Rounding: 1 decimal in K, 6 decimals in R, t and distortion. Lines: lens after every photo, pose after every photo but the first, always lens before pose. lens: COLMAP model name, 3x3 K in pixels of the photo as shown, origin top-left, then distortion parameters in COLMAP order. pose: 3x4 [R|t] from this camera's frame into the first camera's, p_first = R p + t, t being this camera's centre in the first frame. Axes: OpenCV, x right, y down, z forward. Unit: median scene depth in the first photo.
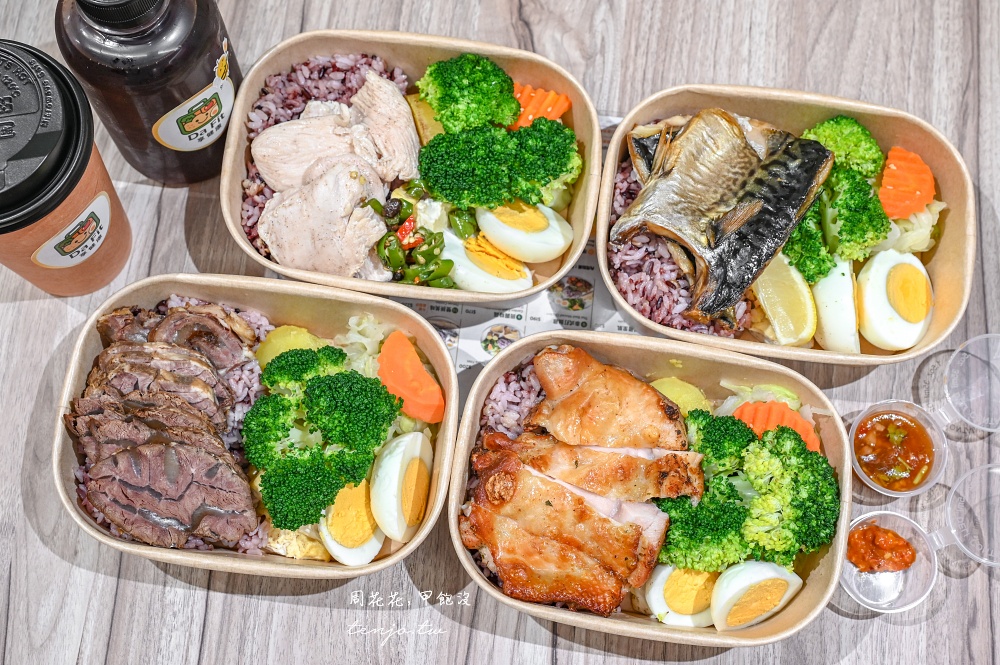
lens RADIAL K [[1252.5, 0, 520.6], [0, 1252.5, 331.7], [0, 0, 1]] dist [0.010965, 0.006579]
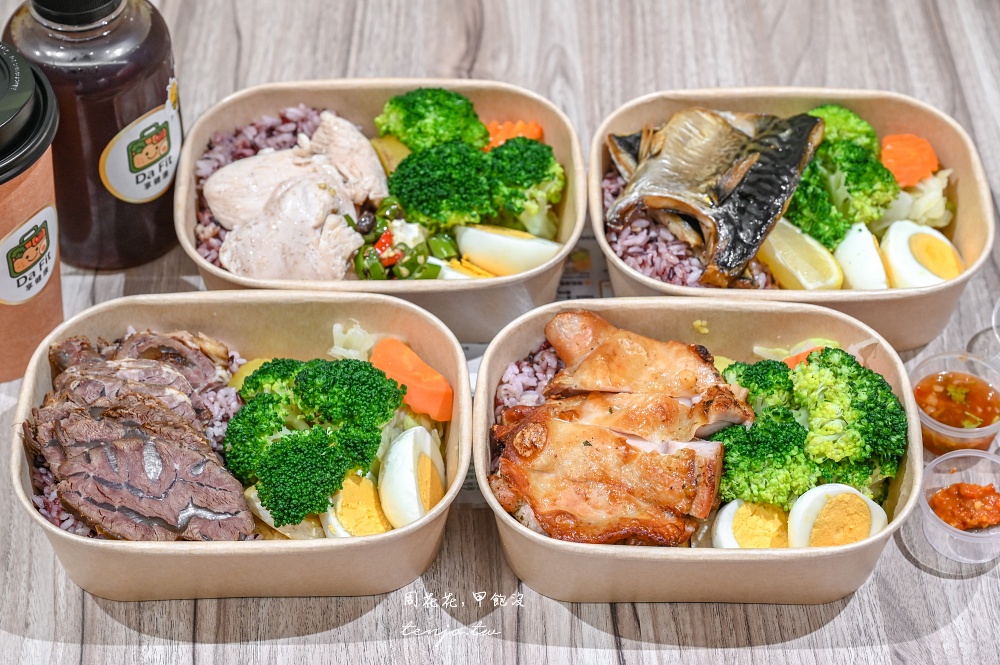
lens RADIAL K [[1951.0, 0, 604.6], [0, 1951.0, 333.1], [0, 0, 1]] dist [0.007100, -0.006674]
pose [[0.985180, -0.115280, 0.127006, -0.122794], [0.158719, 0.893424, -0.420241, 0.605095], [-0.065025, 0.434171, 0.898481, -0.256562]]
